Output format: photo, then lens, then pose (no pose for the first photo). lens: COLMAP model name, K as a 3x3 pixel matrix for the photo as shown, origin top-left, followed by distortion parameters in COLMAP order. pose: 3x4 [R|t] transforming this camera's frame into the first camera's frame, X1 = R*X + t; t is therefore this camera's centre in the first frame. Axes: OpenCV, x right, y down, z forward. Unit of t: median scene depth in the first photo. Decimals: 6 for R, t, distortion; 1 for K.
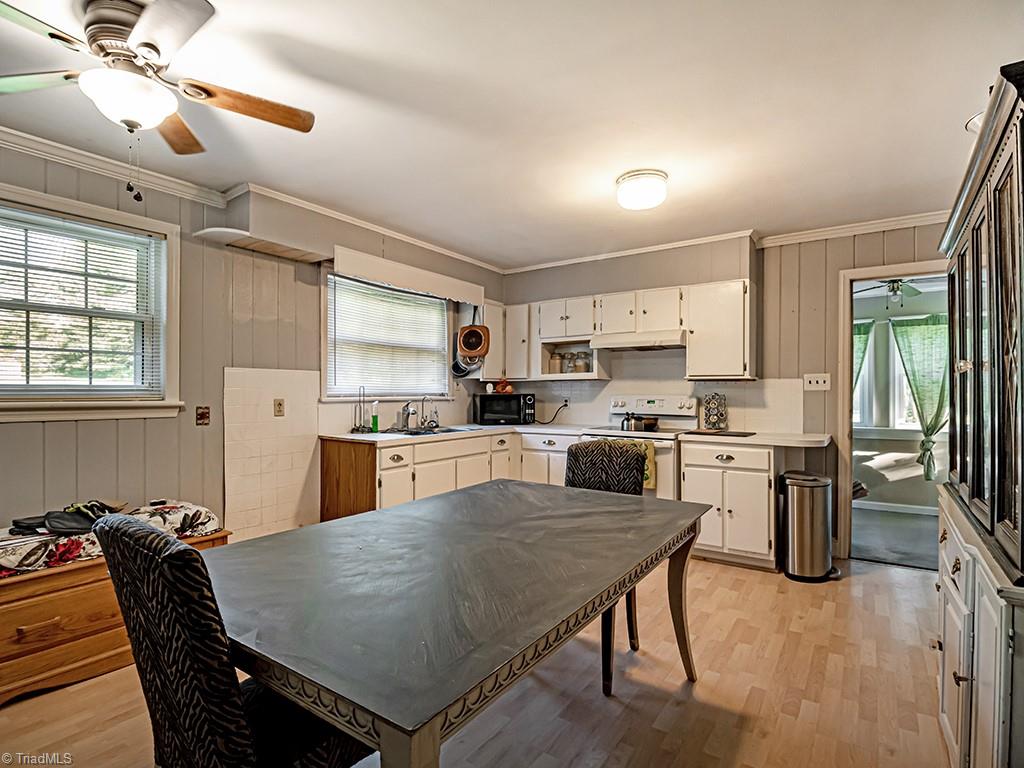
lens RADIAL K [[516.7, 0, 503.5], [0, 516.7, 390.3], [0, 0, 1]] dist [-0.000710, -0.009881]
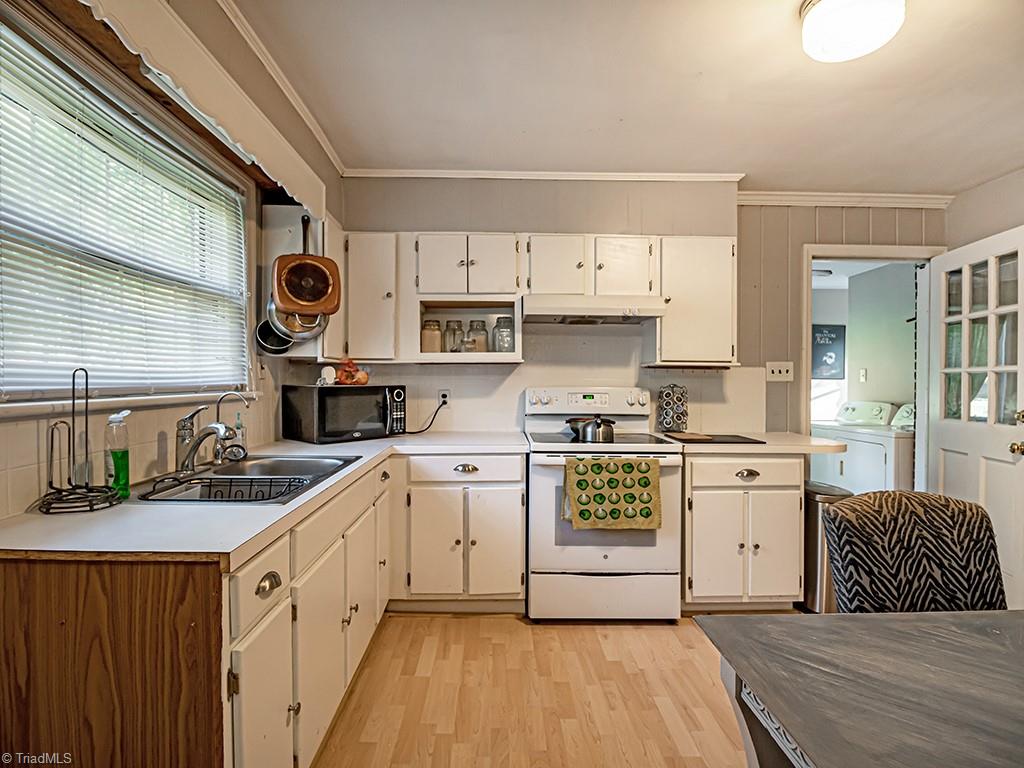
lens RADIAL K [[516.7, 0, 515.1], [0, 516.7, 383.8], [0, 0, 1]] dist [-0.000710, -0.009881]
pose [[0.798671, -0.001311, 0.601767, -0.215322], [-0.005843, 0.999934, 0.009933, -0.001641], [-0.601740, -0.011449, 0.798610, 0.483691]]
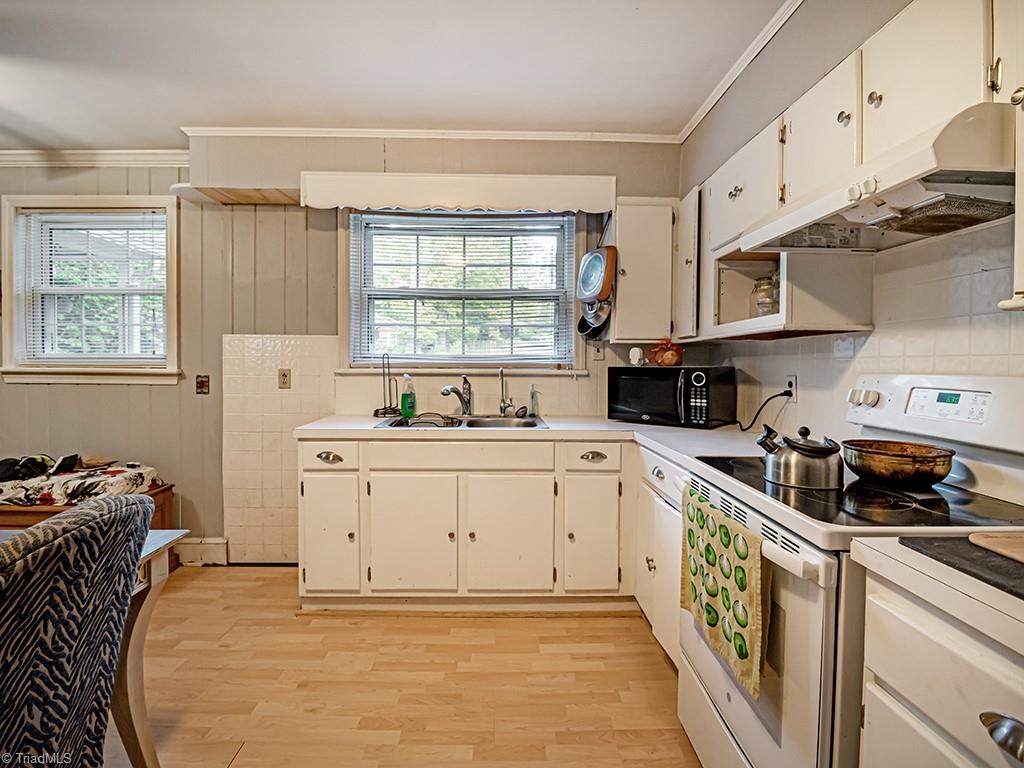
lens RADIAL K [[516.7, 0, 493.3], [0, 516.7, 372.4], [0, 0, 1]] dist [-0.000710, -0.009881]
pose [[0.582162, 0.022067, -0.812773, 0.367416], [-0.002559, 0.999676, 0.025308, -0.000121], [0.813069, -0.012653, 0.582030, 0.596062]]
